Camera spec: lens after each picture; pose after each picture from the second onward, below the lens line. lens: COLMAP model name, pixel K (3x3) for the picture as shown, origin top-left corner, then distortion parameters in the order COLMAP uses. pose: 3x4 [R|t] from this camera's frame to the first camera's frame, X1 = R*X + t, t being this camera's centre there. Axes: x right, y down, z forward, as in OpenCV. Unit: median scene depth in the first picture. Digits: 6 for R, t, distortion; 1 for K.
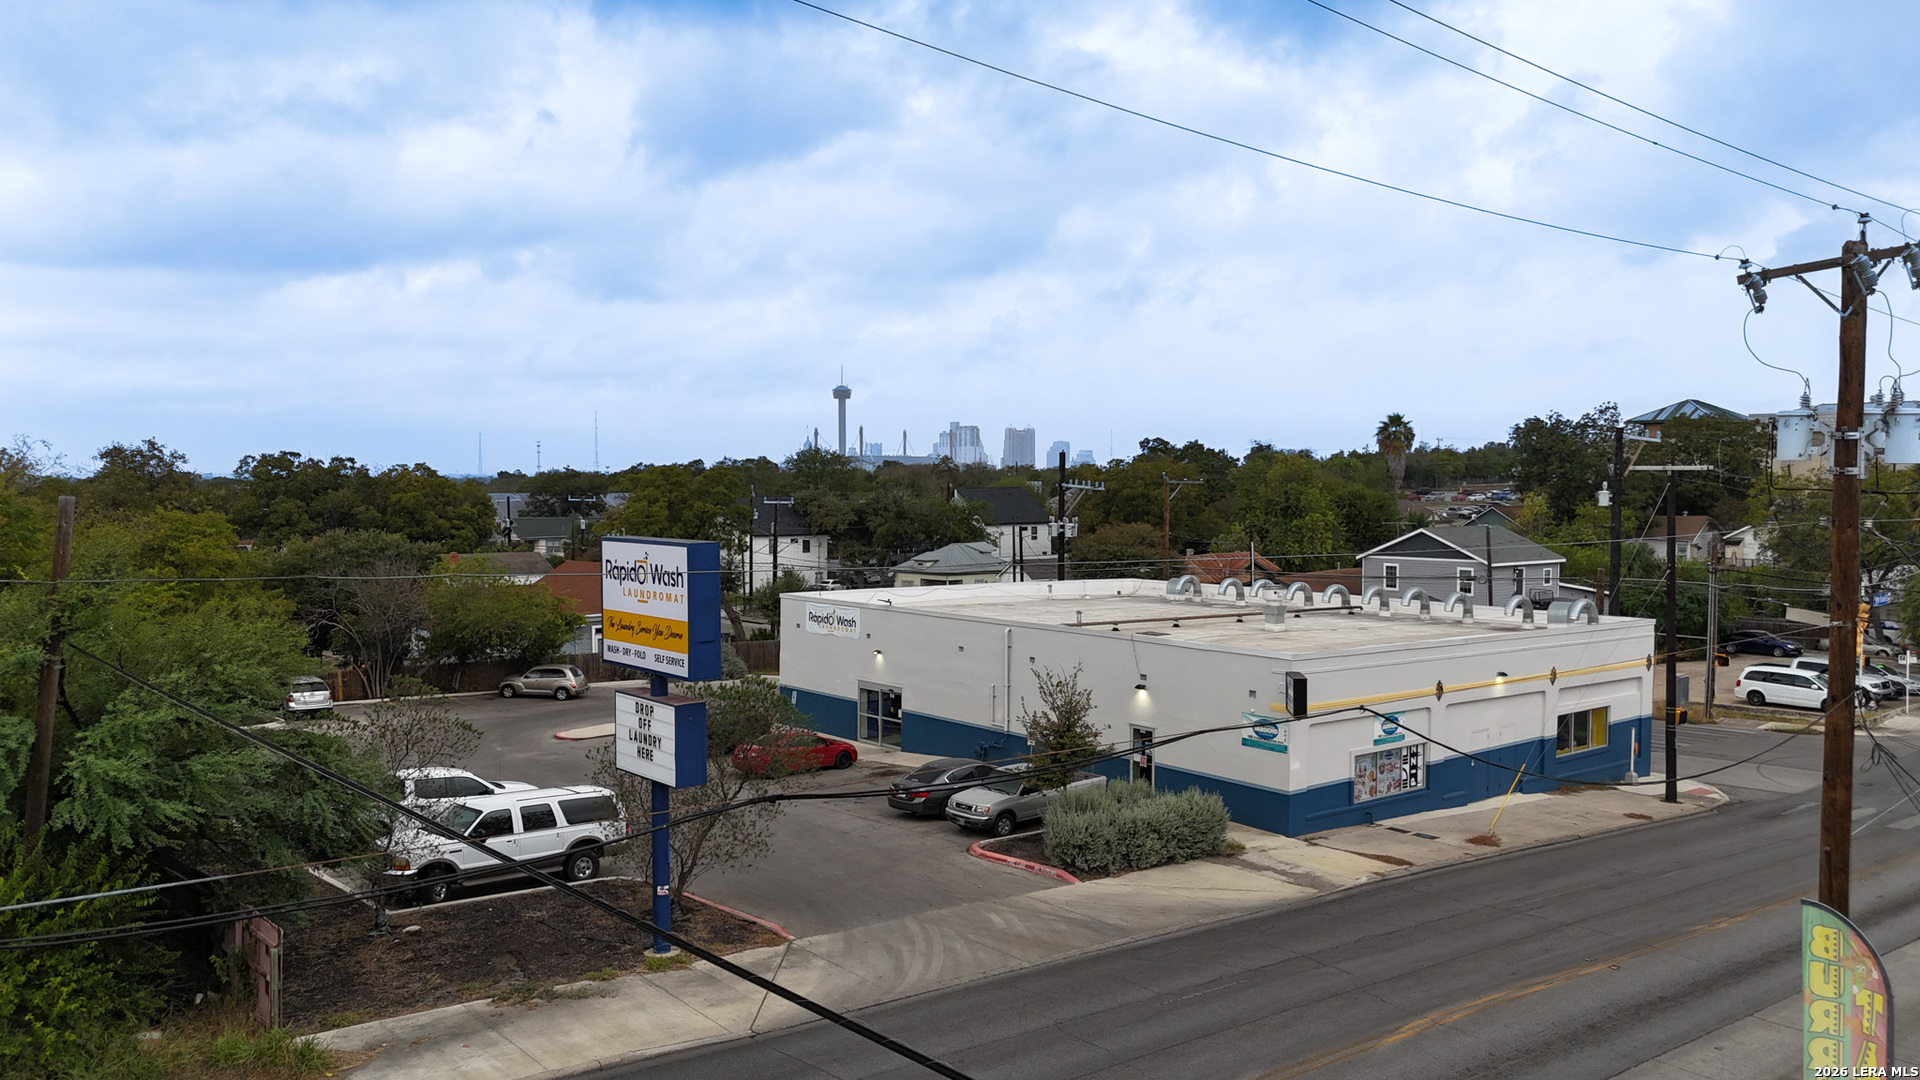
lens RADIAL K [[1375.4, 0, 974.3], [0, 1375.4, 539.3], [0, 0, 1]] dist [0.063726, -0.003269]
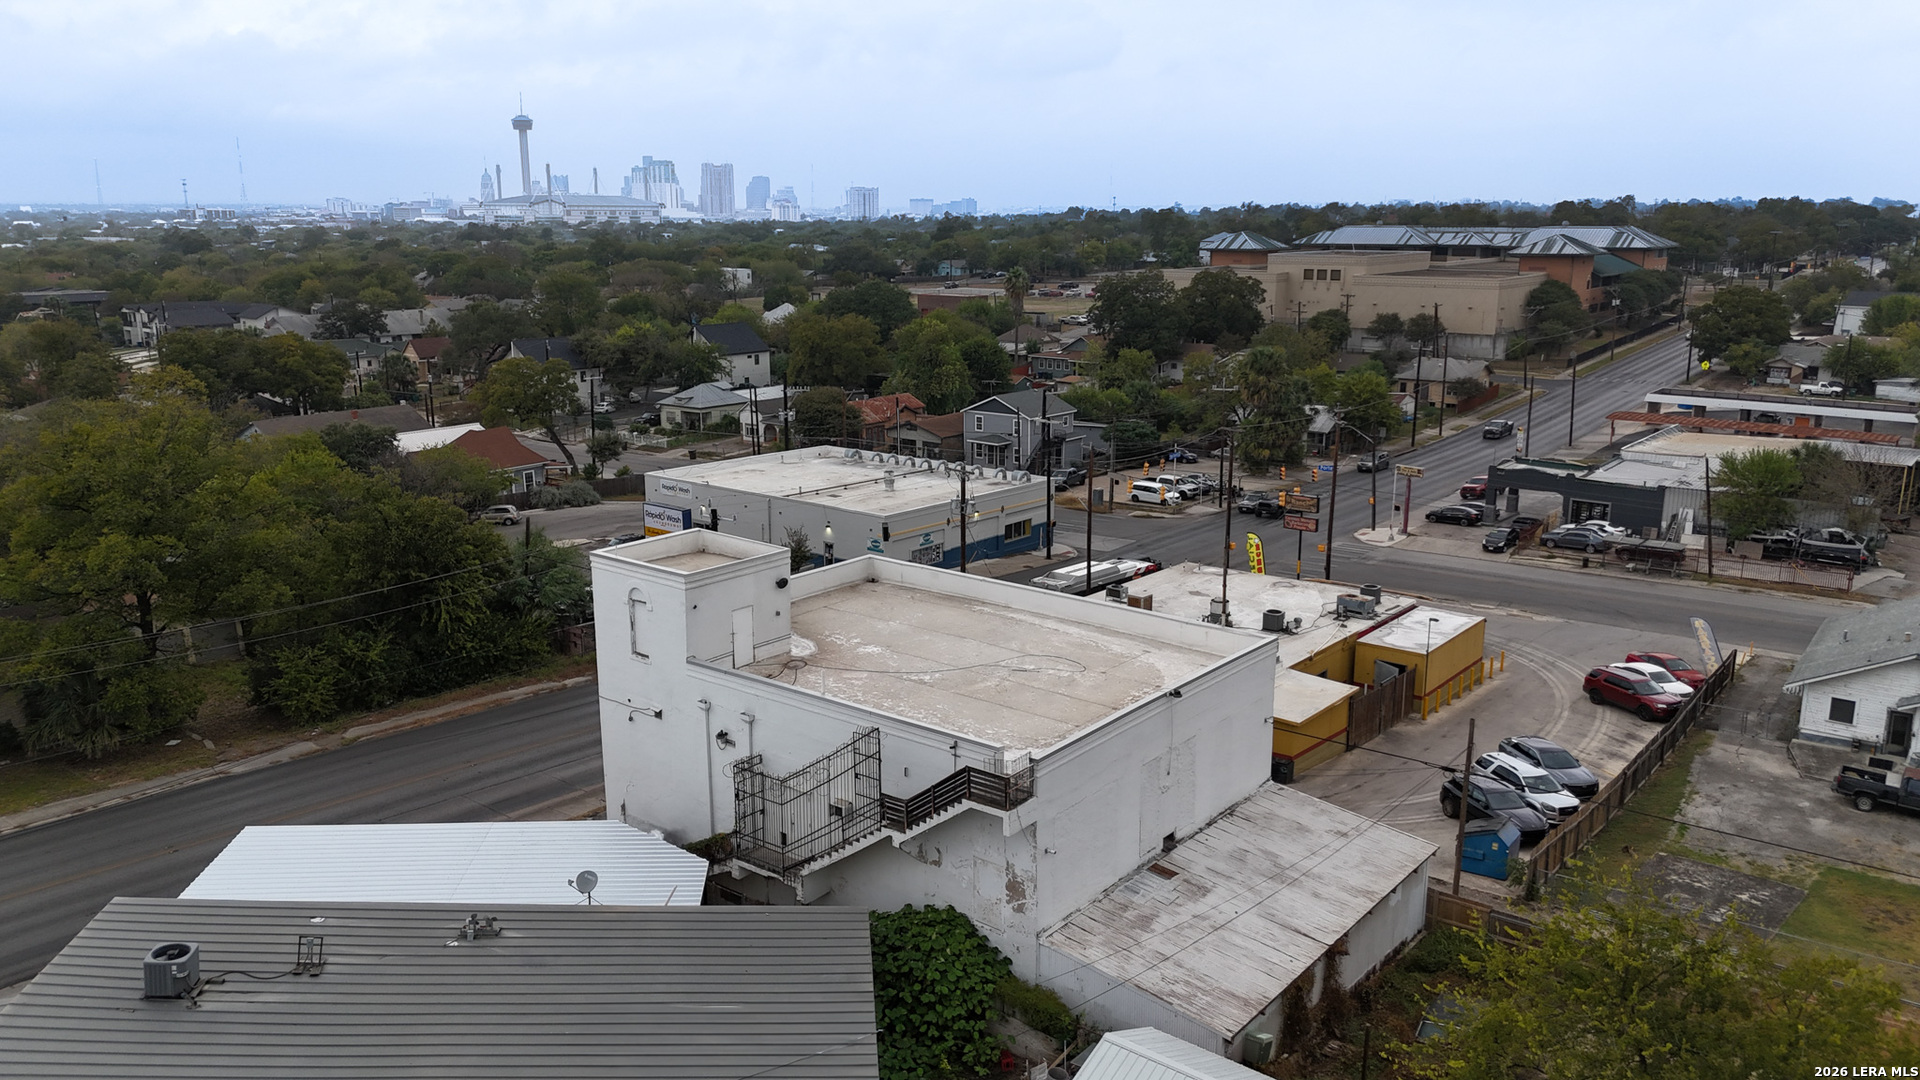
lens RADIAL K [[1375.4, 0, 959.3], [0, 1375.4, 533.6], [0, 0, 1]] dist [0.063726, -0.003269]
pose [[0.979679, -0.044367, 0.195601, -0.036917], [0.007430, 0.982586, 0.185661, -0.096792], [-0.200432, -0.180435, 0.962949, -0.405518]]
